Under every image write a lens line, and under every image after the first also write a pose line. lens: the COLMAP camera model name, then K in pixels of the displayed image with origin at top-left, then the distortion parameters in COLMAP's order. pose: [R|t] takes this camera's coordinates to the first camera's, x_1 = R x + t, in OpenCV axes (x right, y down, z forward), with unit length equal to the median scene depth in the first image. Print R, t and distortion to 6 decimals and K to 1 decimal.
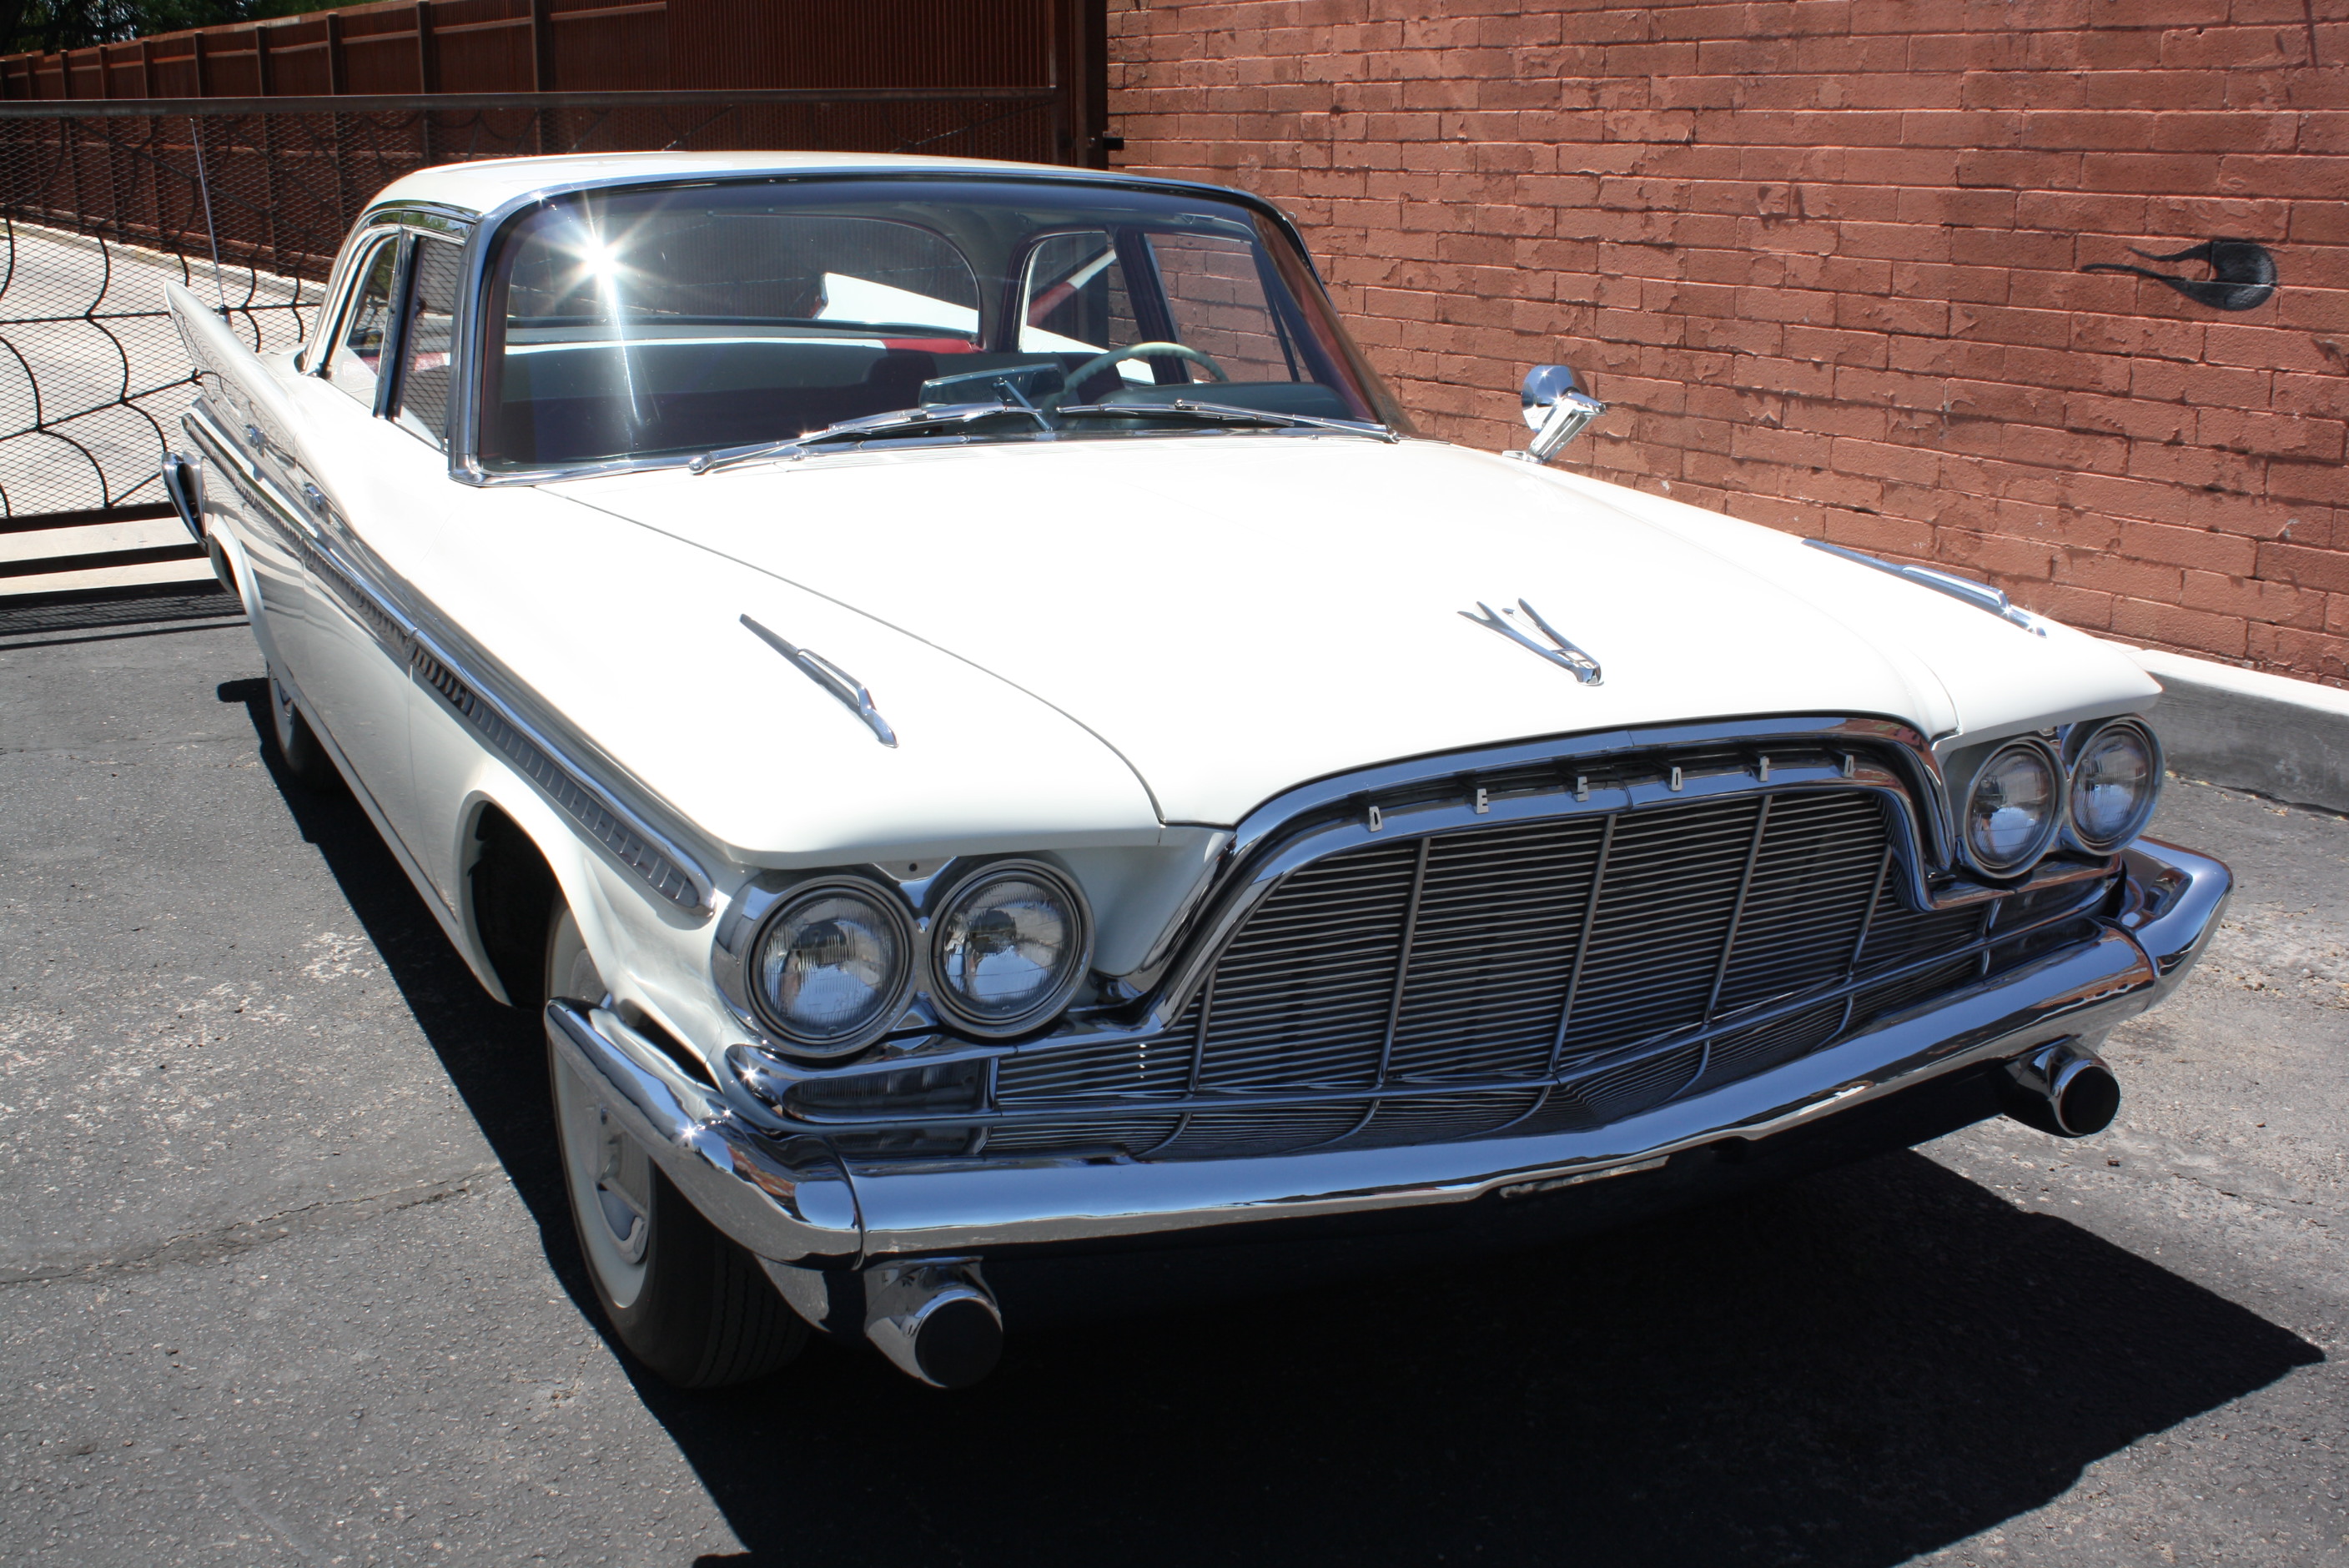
lens RADIAL K [[2487.0, 0, 1184.1], [0, 2487.0, 779.6], [0, 0, 1]] dist [-0.127191, 0.144869]
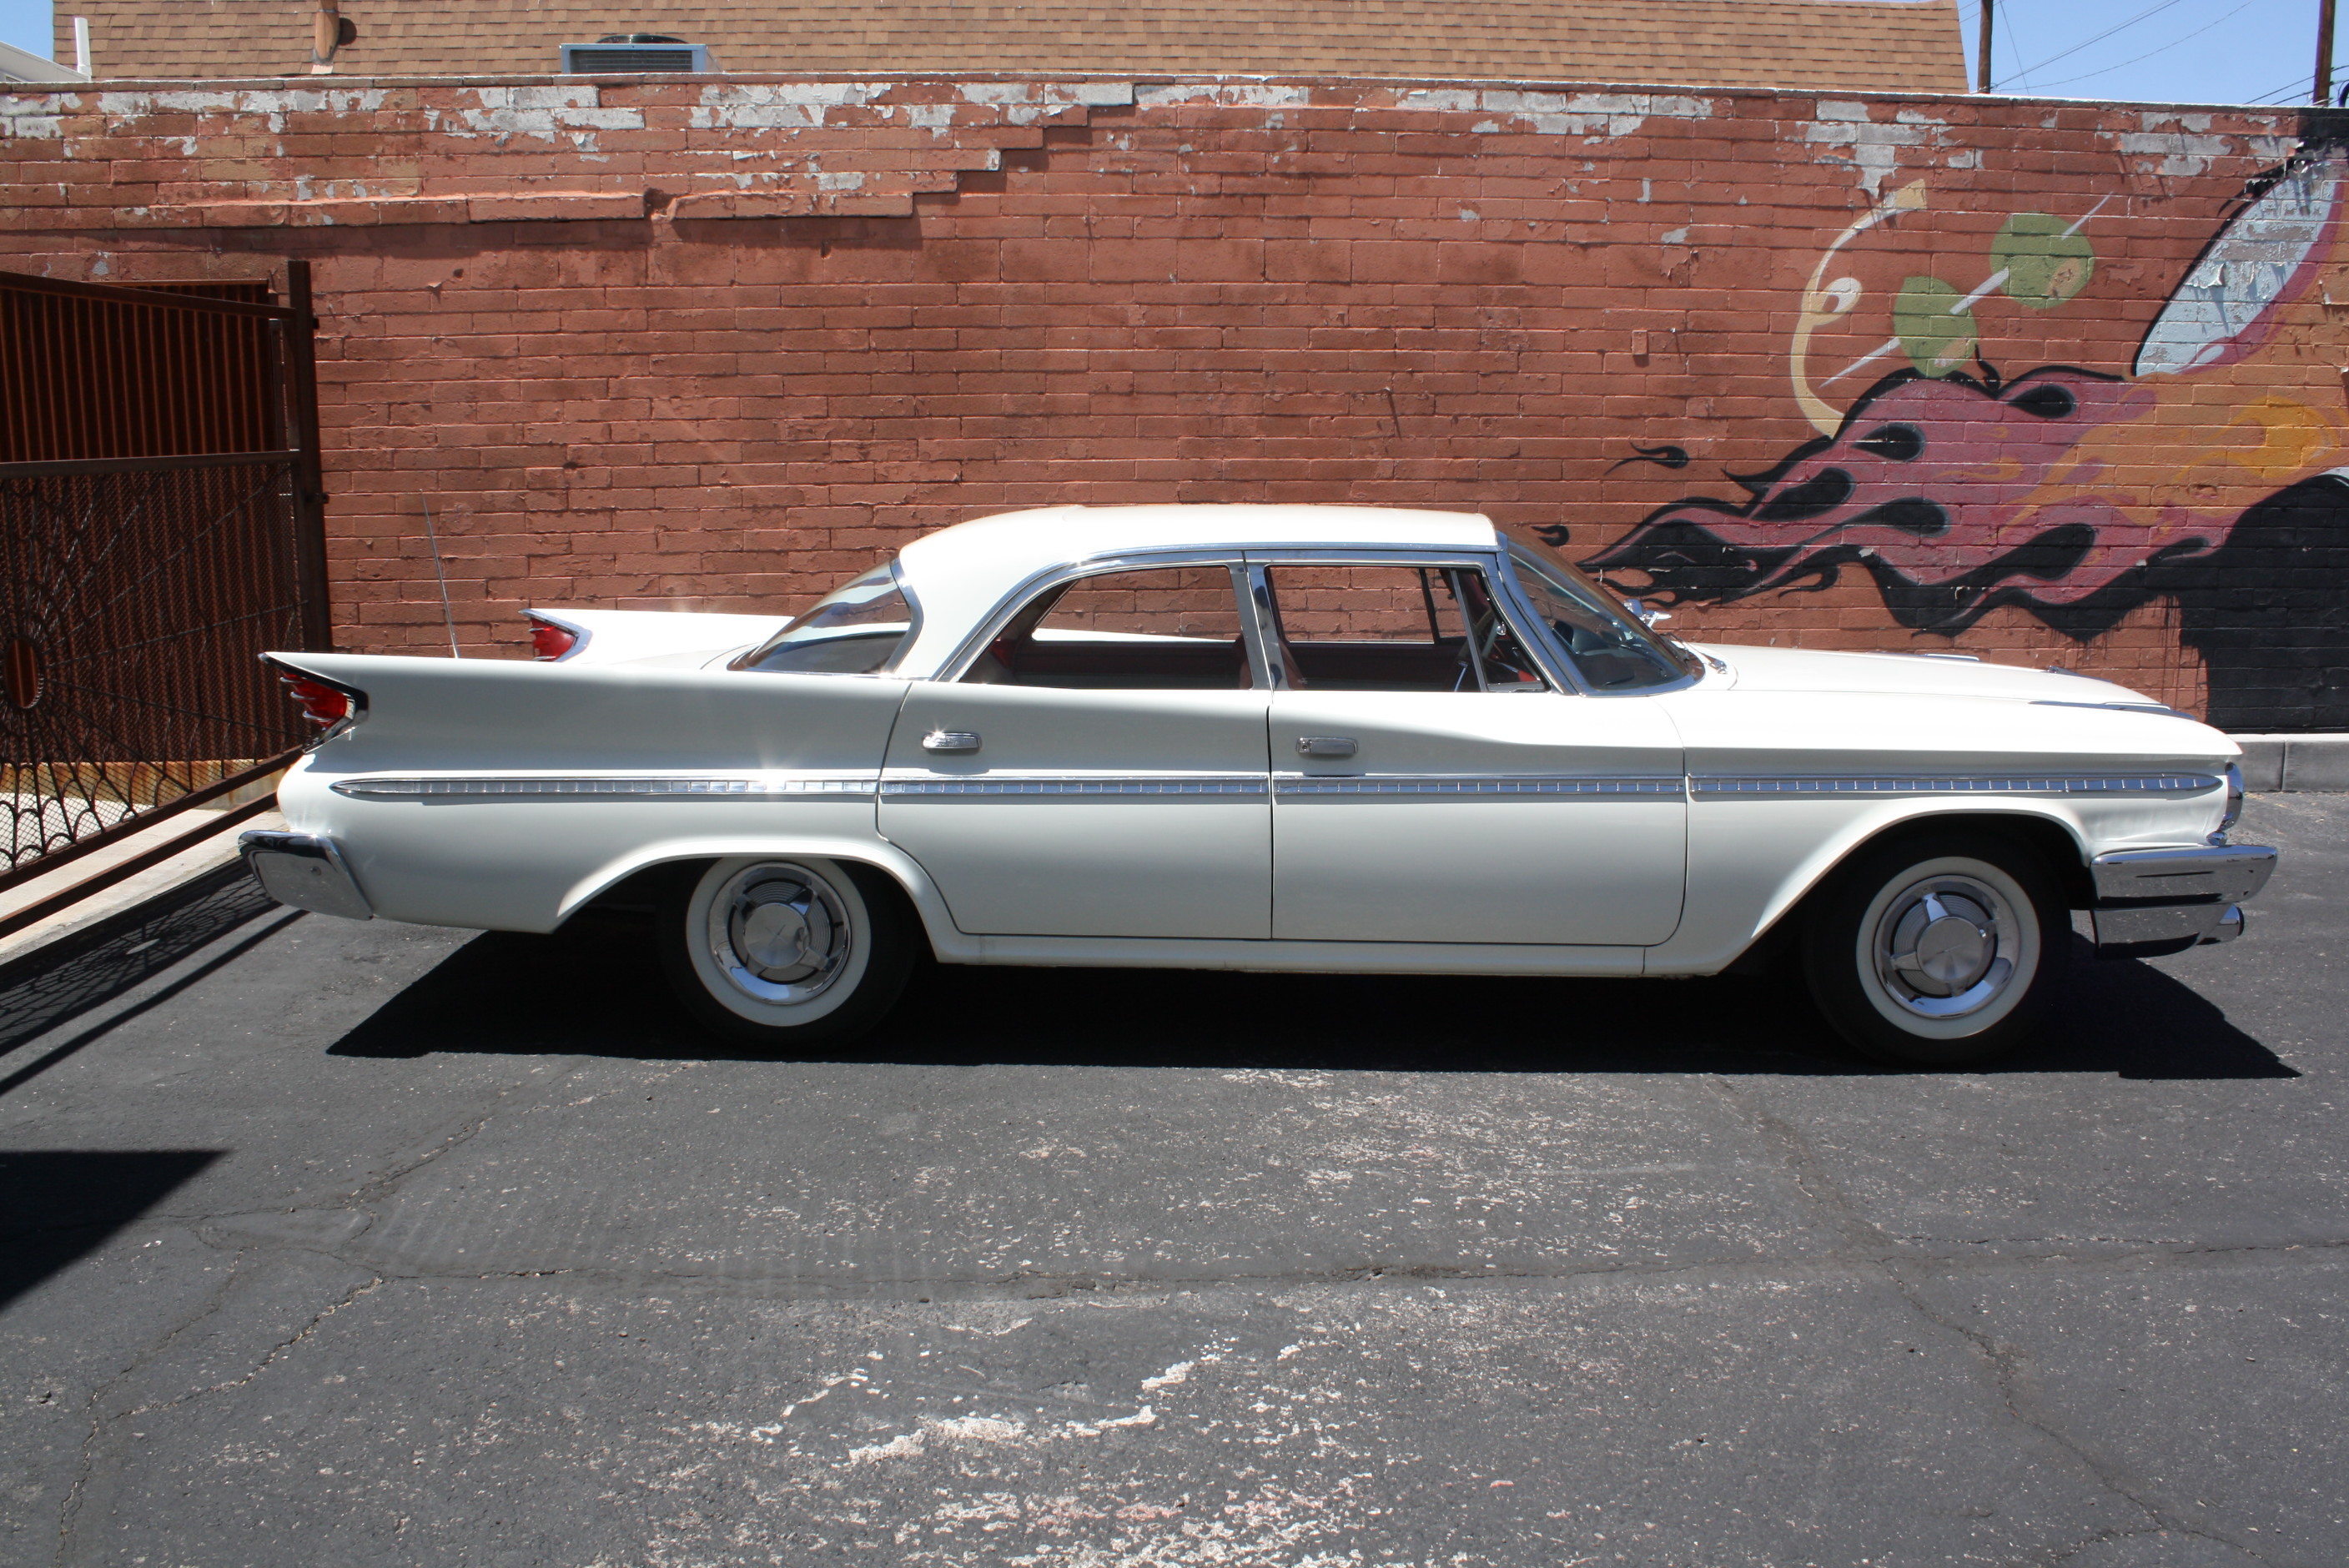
lens RADIAL K [[2025.8, 0, 1189.5], [0, 2025.8, 775.9], [0, 0, 1]] dist [-0.170139, 0.159621]
pose [[0.488898, -0.142421, 0.860636, -0.892825], [0.225164, 0.973754, 0.033232, -0.095562], [-0.842781, 0.177538, 0.508135, 0.289292]]
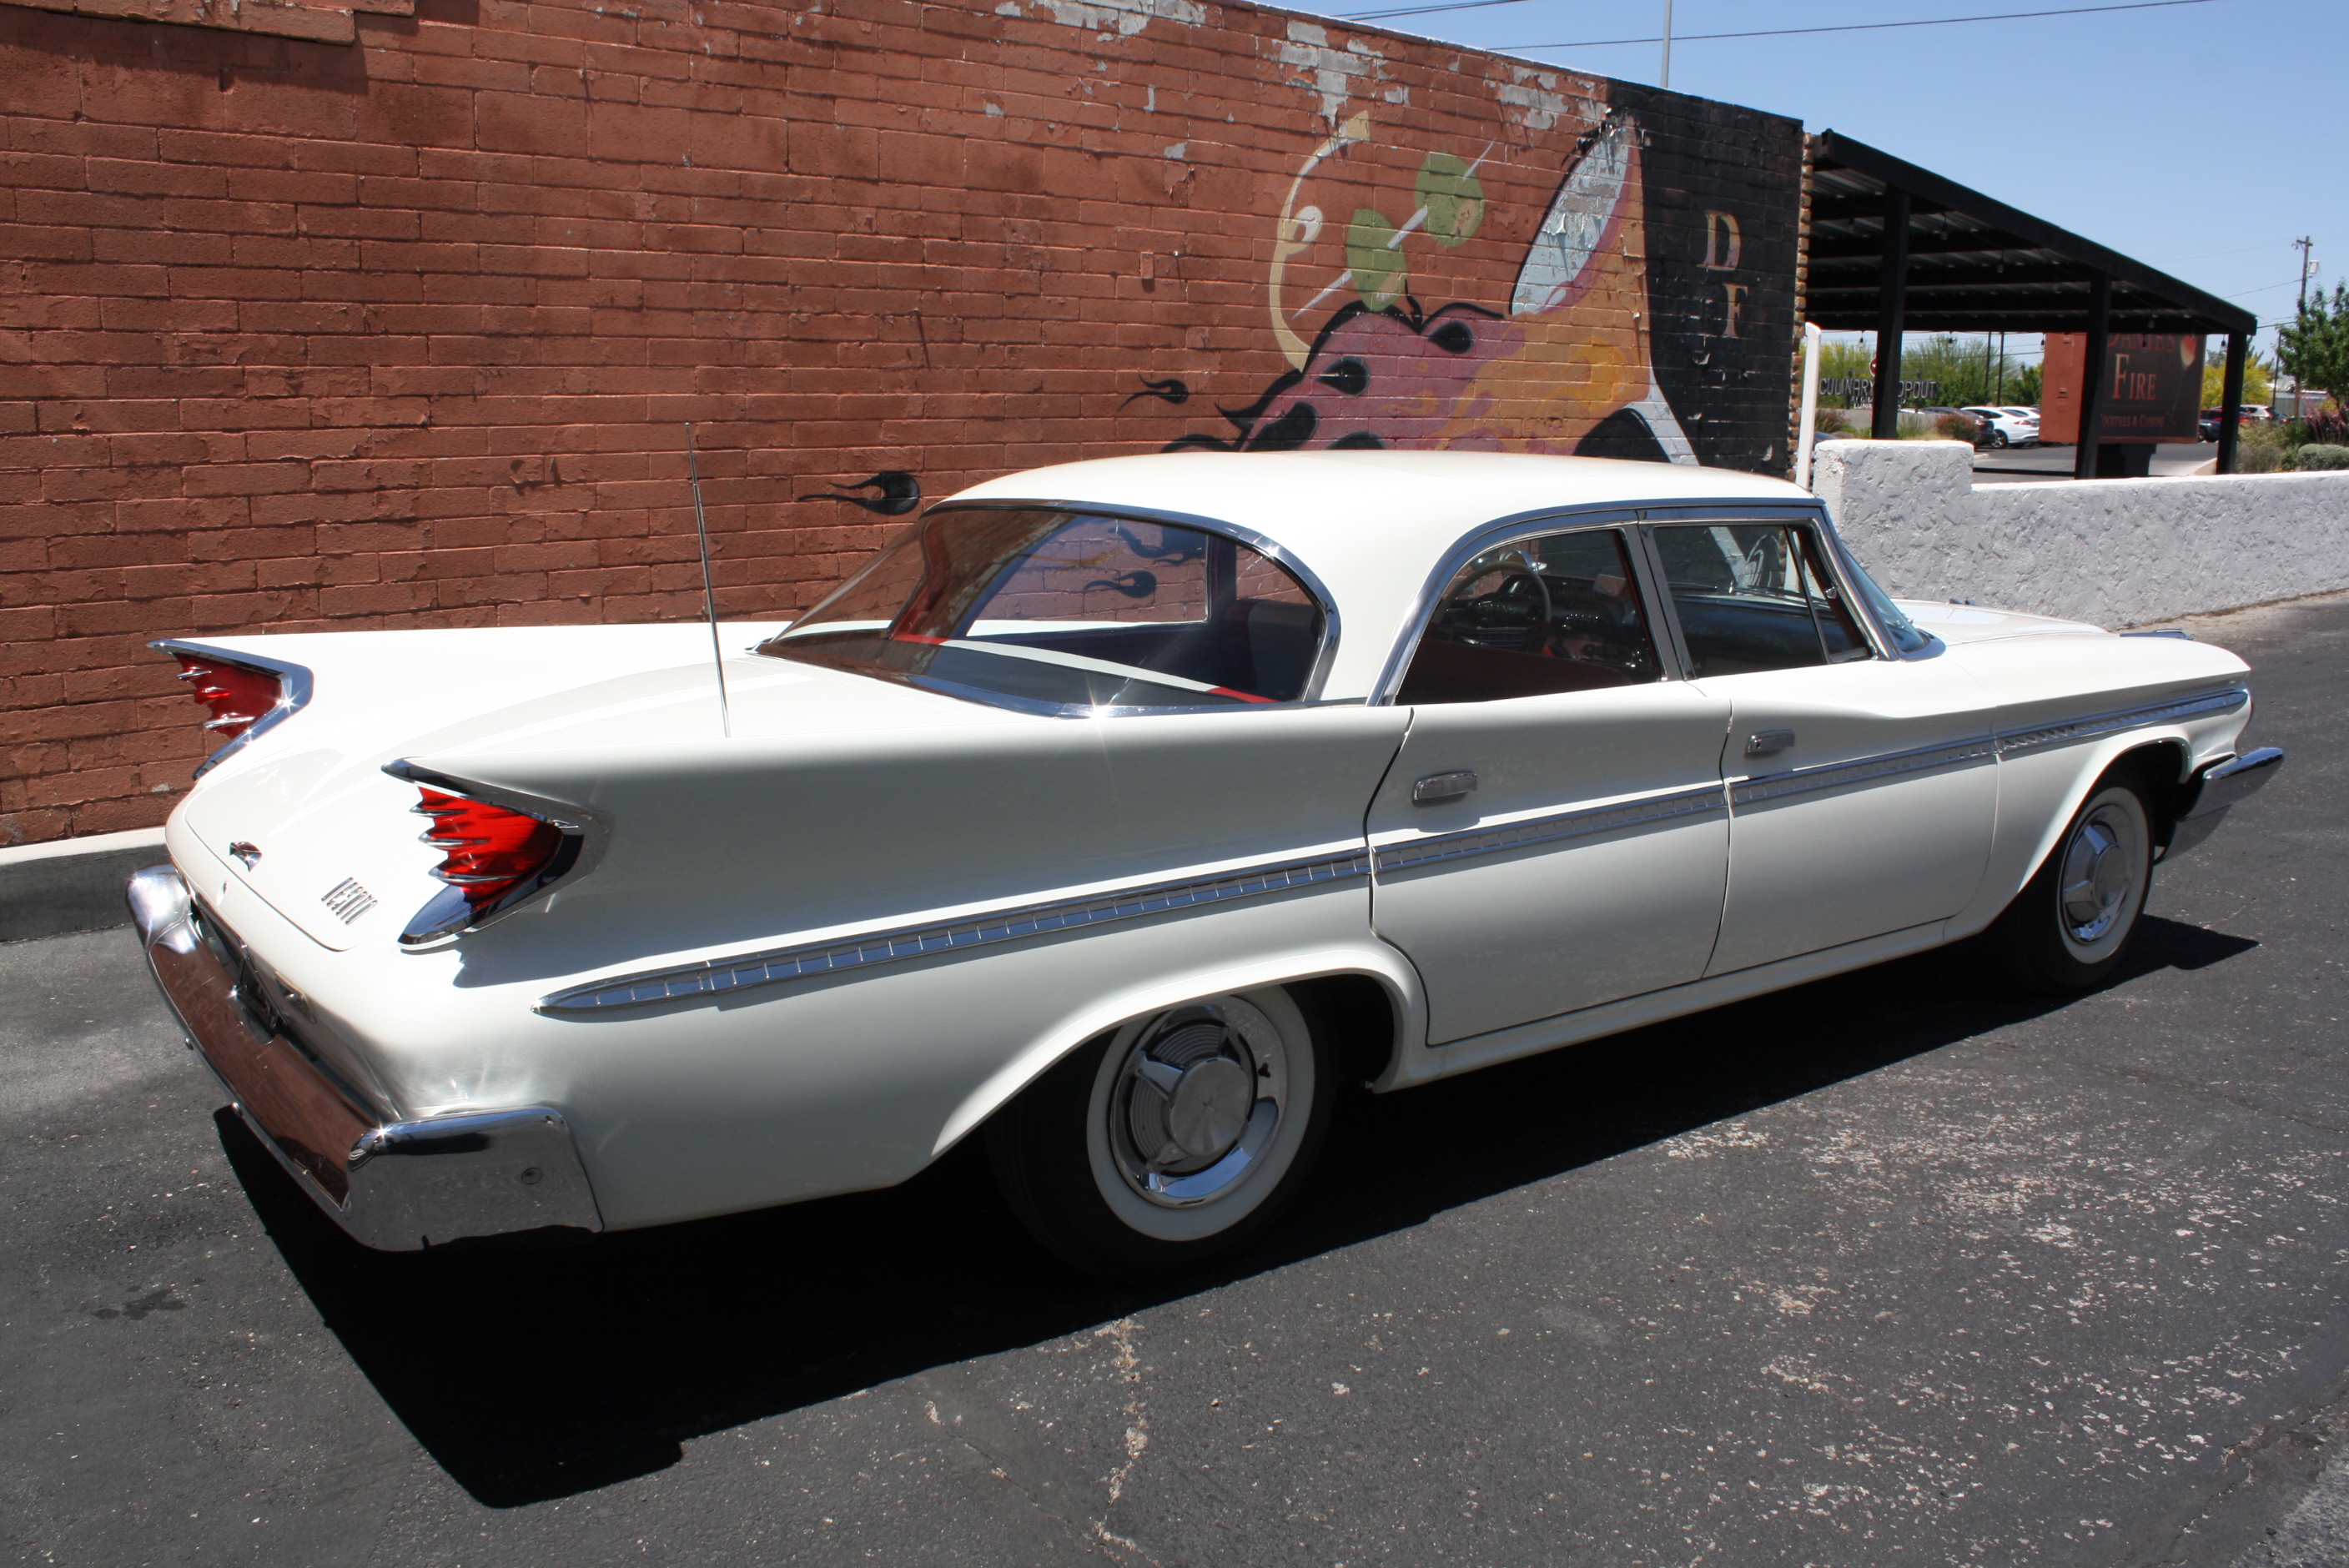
lens RADIAL K [[2008.0, 0, 1209.6], [0, 2008.0, 774.7], [0, 0, 1]] dist [-0.165757, 0.145182]
pose [[-0.177435, -0.188669, 0.965878, -0.789803], [0.239522, 0.943660, 0.228330, -0.243296], [-0.954540, 0.271862, -0.122248, 0.870694]]
